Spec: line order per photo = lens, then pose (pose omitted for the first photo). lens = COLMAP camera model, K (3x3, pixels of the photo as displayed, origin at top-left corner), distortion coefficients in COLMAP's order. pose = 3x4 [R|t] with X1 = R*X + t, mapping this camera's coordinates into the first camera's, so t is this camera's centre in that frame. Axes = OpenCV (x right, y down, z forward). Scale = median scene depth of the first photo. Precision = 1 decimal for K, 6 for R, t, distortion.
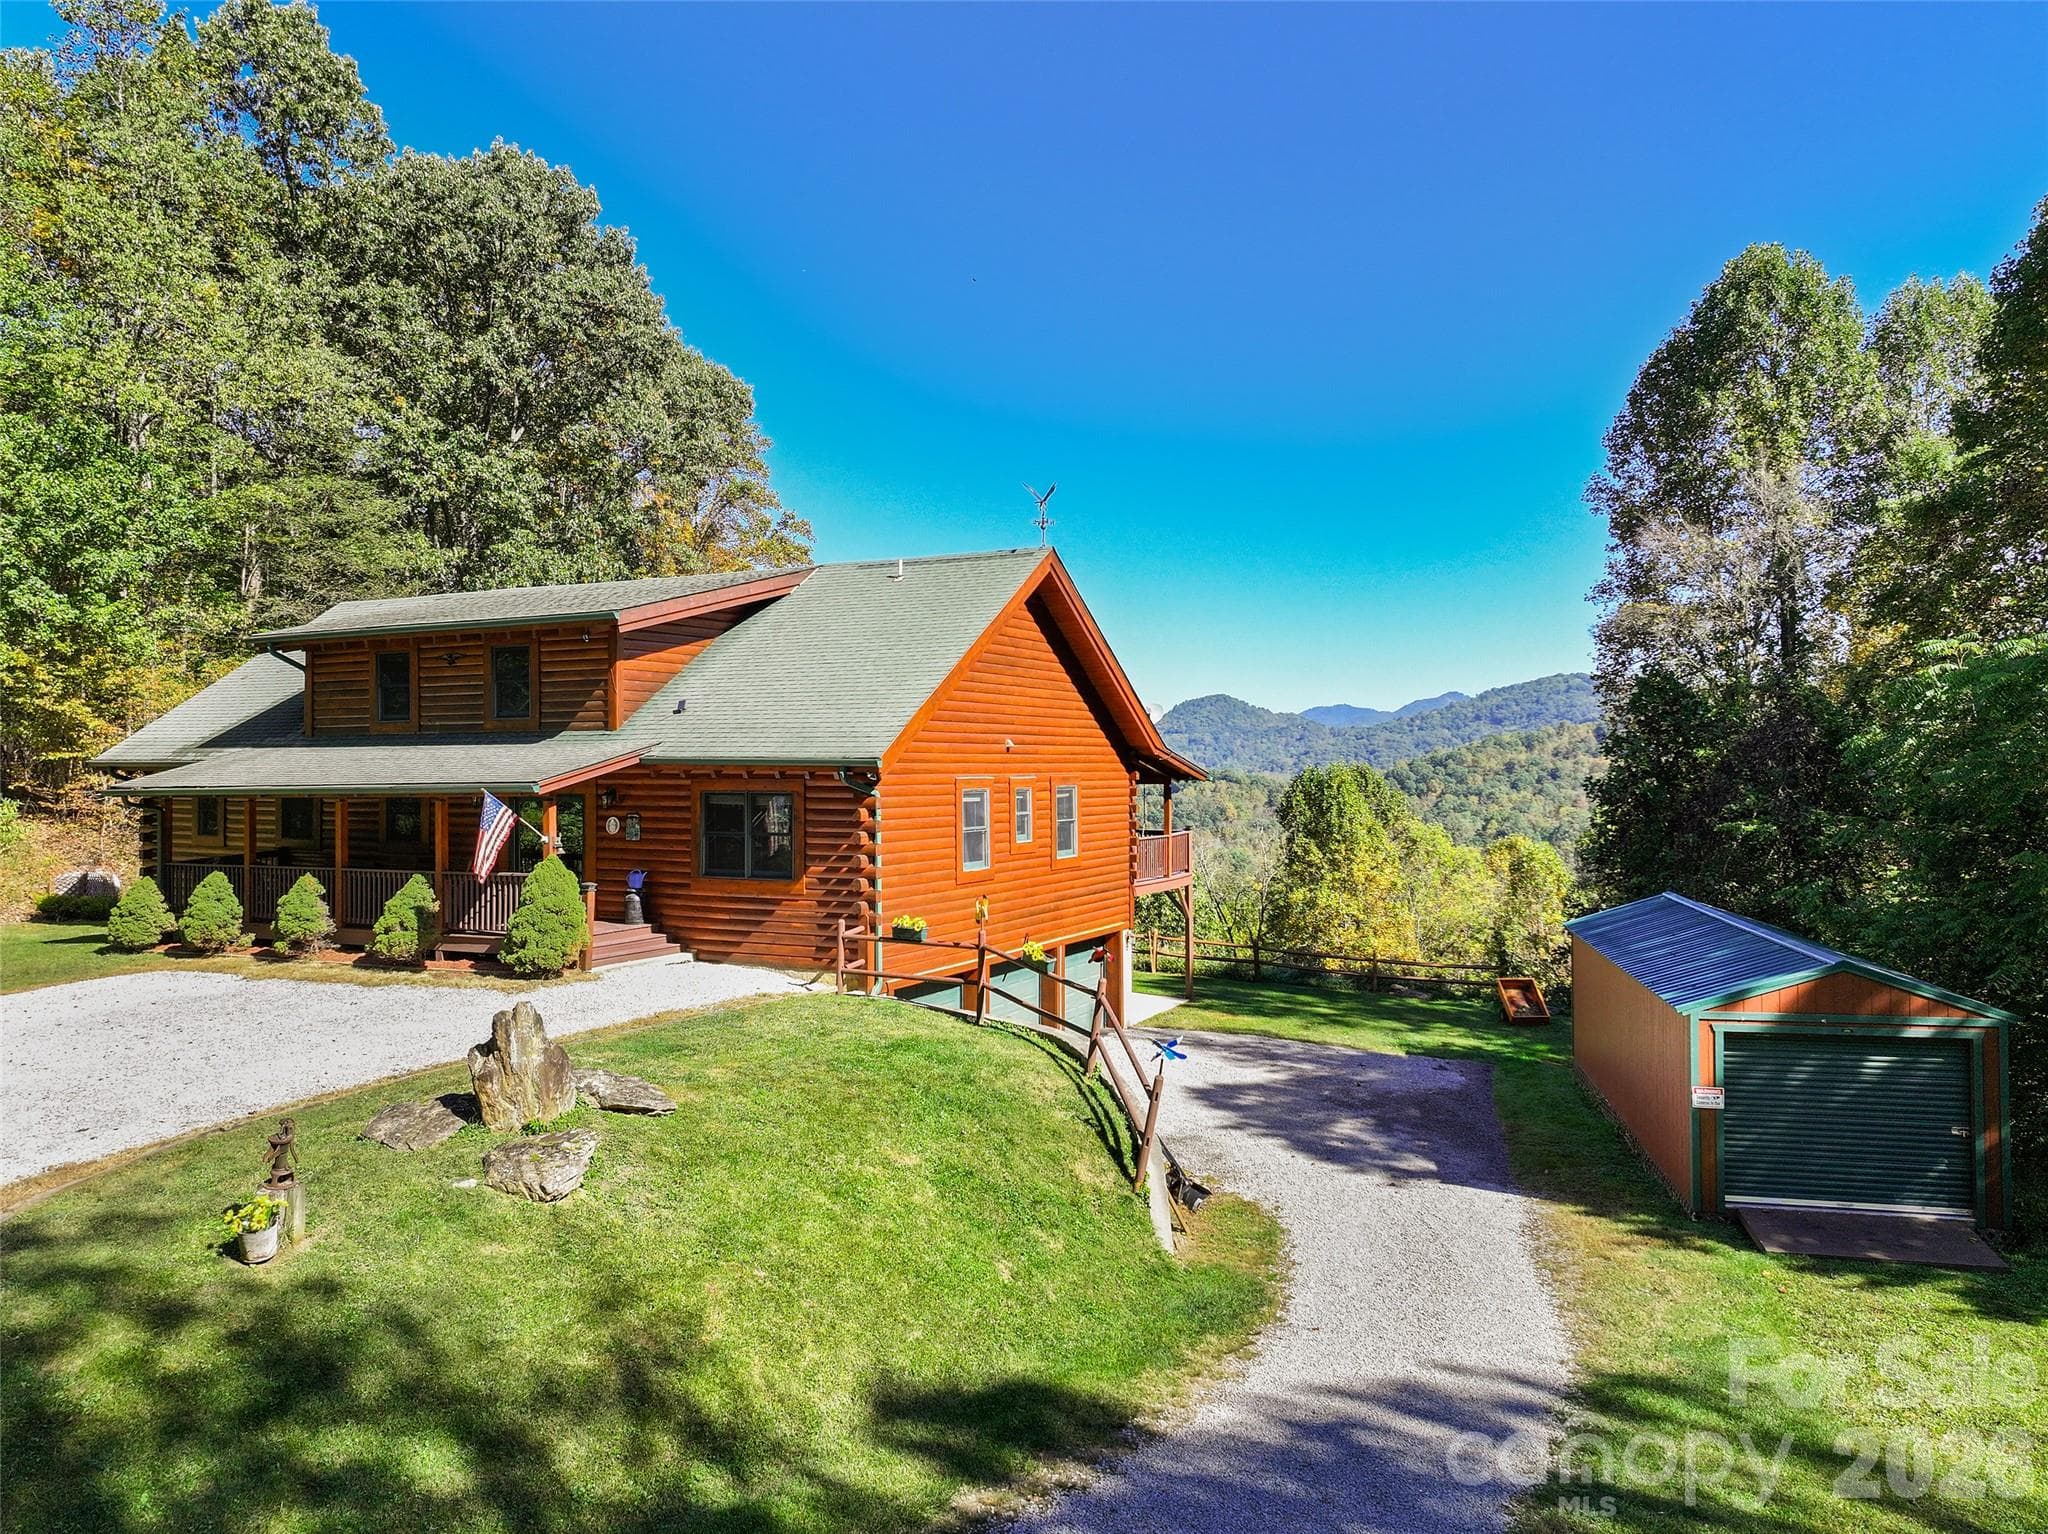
lens RADIAL K [[1464.2, 0, 1023.7], [0, 1464.2, 755.3], [0, 0, 1]] dist [0.004145, 0.027371]
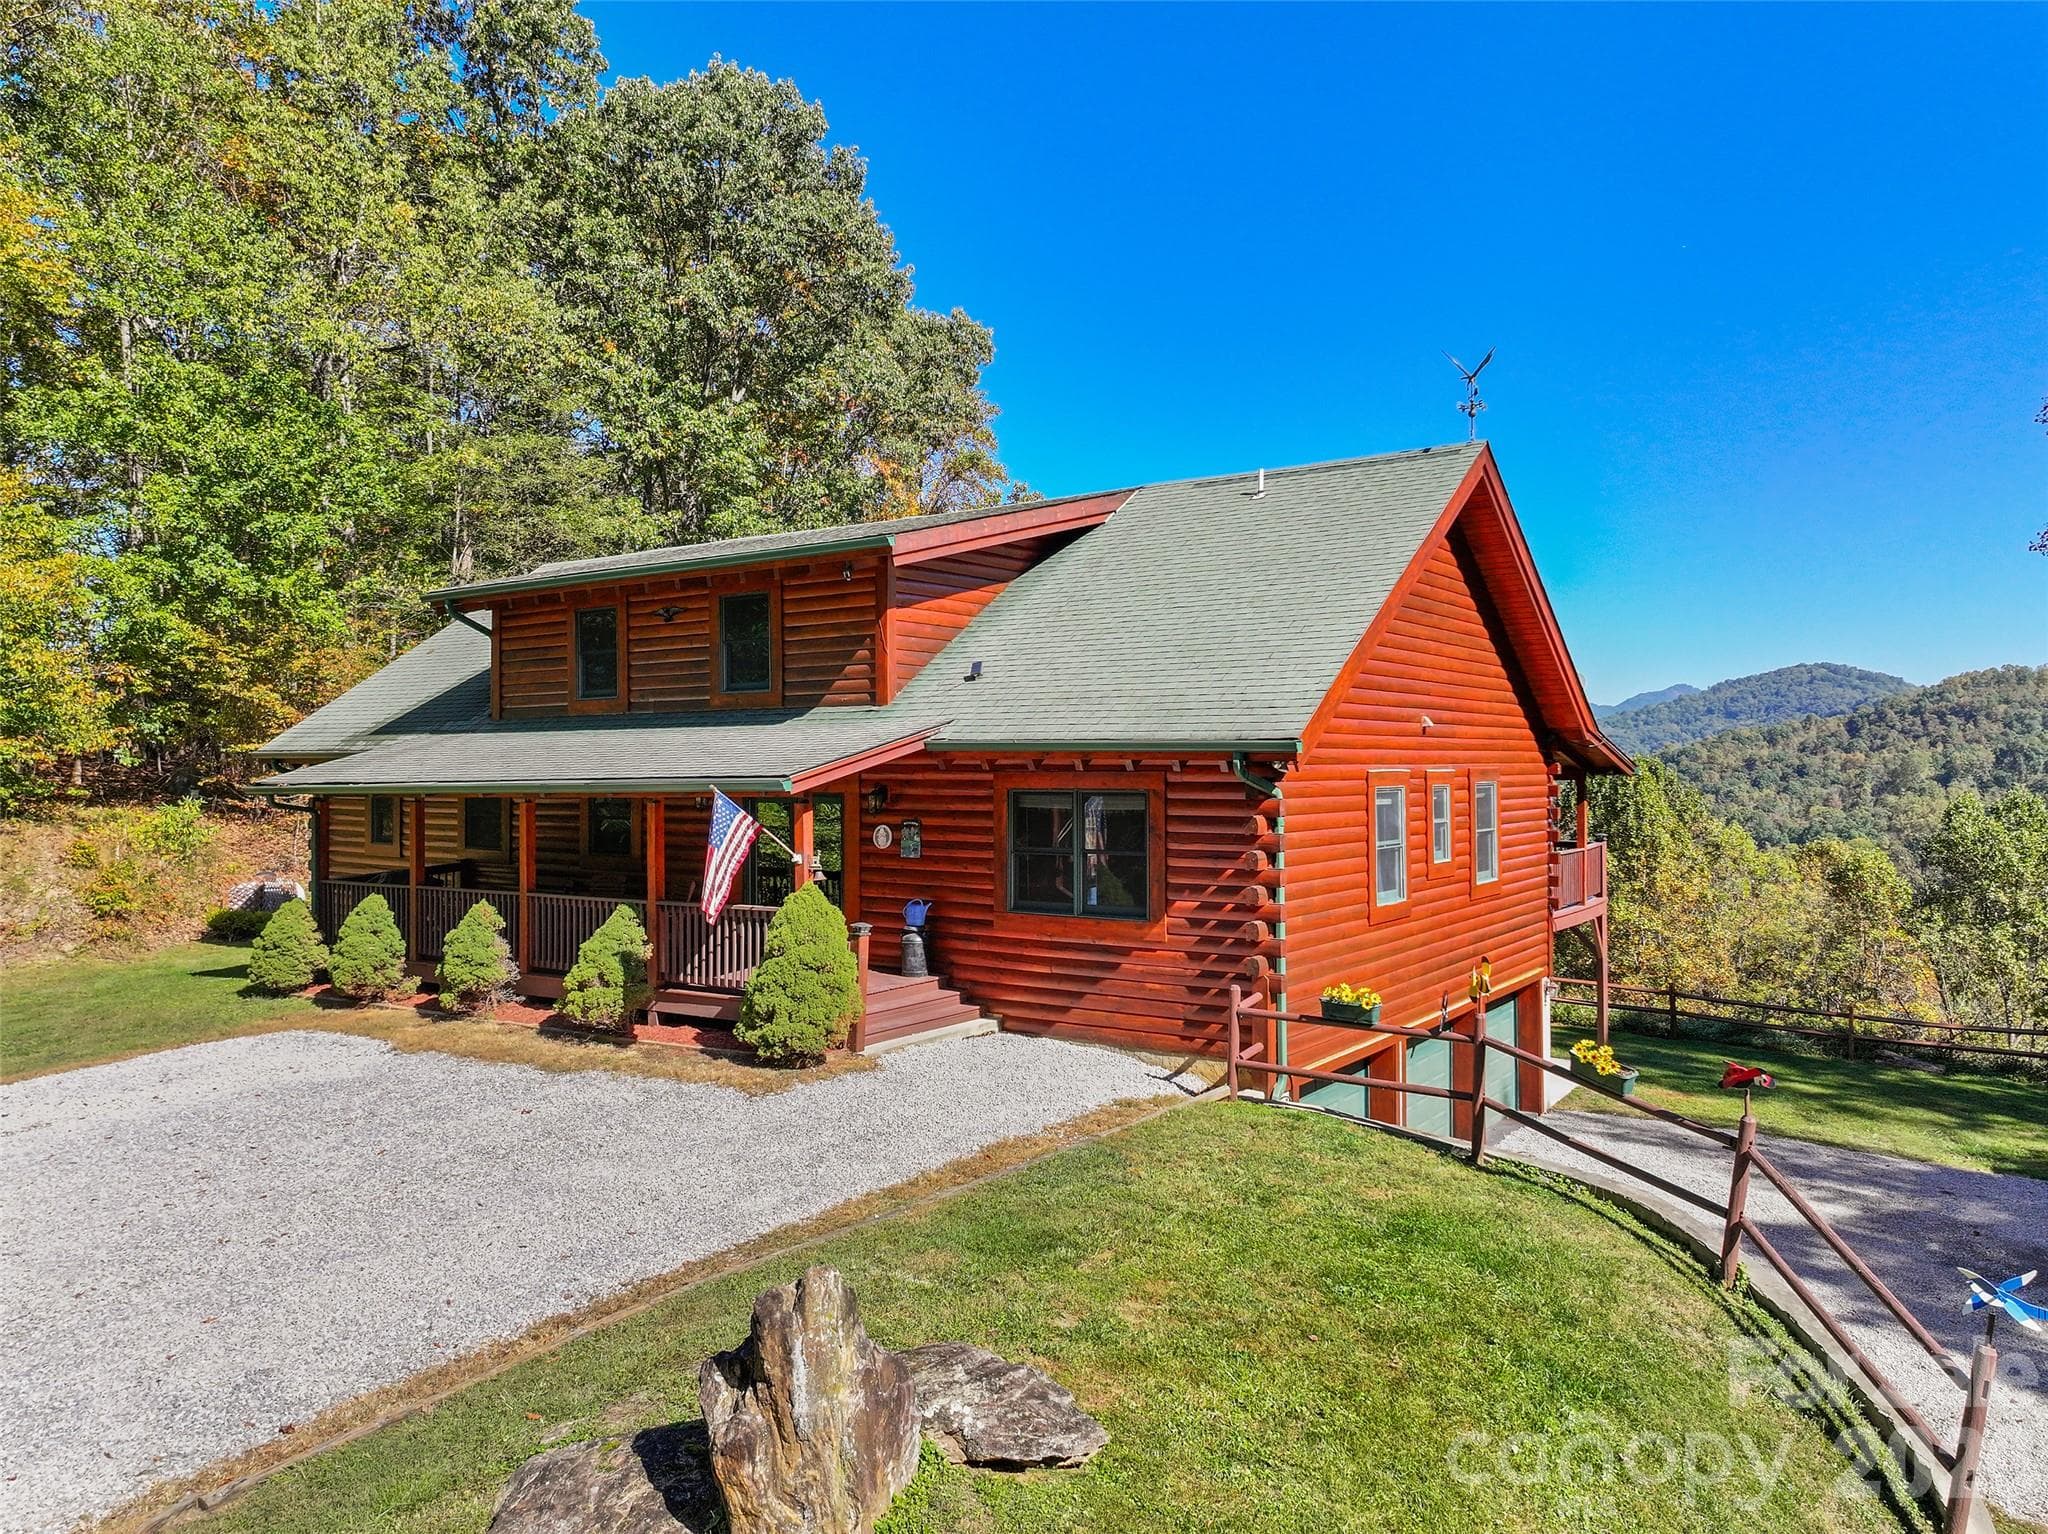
lens RADIAL K [[1464.2, 0, 1023.0], [0, 1464.2, 772.6], [0, 0, 1]] dist [0.004145, 0.027371]
pose [[0.990765, -0.000664, -0.135586, -0.100233], [0.002510, 0.999907, 0.013442, 0.005945], [0.135564, -0.013658, 0.990674, 0.260471]]
